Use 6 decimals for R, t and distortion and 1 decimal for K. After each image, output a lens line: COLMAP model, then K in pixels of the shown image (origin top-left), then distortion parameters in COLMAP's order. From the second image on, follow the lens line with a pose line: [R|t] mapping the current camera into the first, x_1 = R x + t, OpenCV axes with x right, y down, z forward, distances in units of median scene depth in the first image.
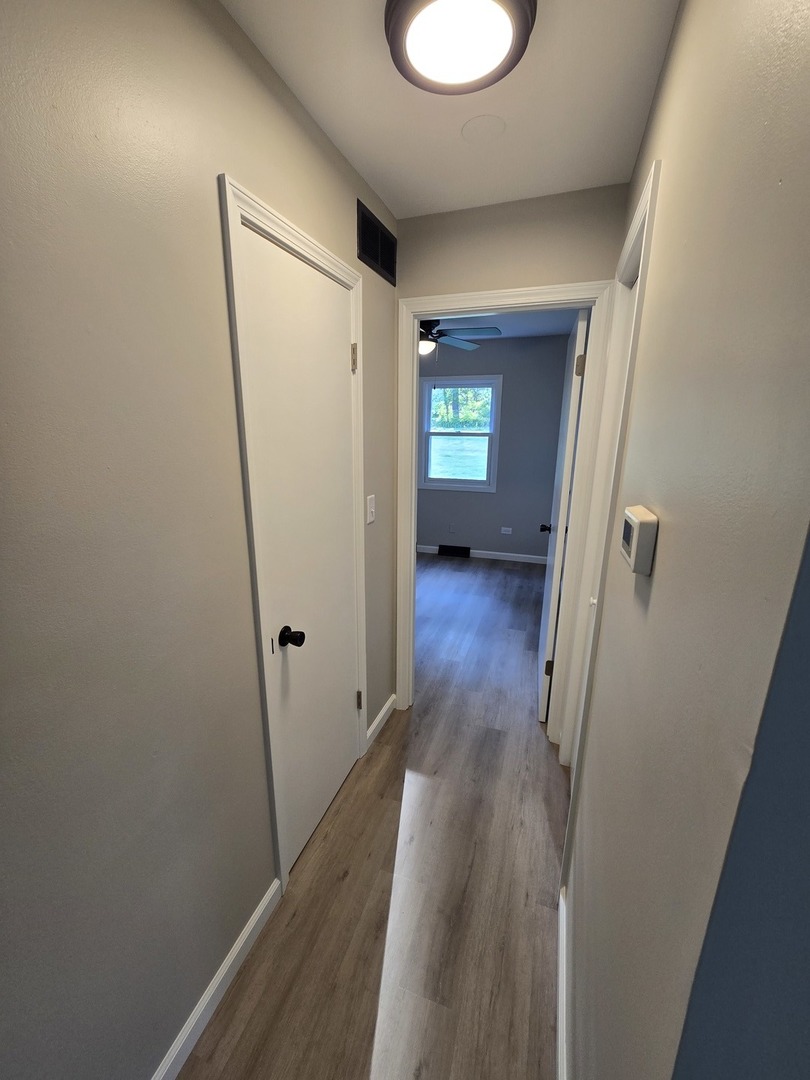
lens RADIAL K [[442.5, 0, 404.1], [0, 442.5, 533.3], [0, 0, 1]] dist [-0.001196, -0.000222]
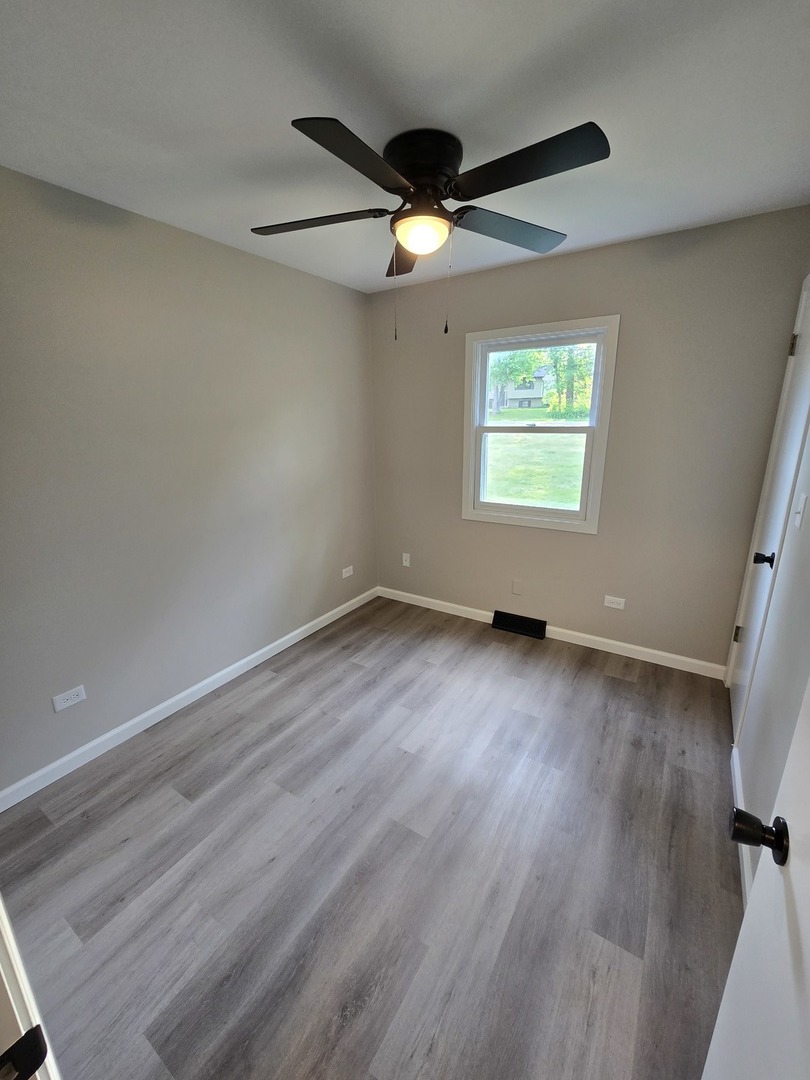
lens RADIAL K [[442.5, 0, 399.8], [0, 442.5, 535.4], [0, 0, 1]] dist [-0.001196, -0.000222]
pose [[0.969727, 0.042907, -0.240393, 0.101025], [-0.038283, 0.998982, 0.023875, -0.094113], [0.241172, -0.013949, 0.970382, 0.400901]]
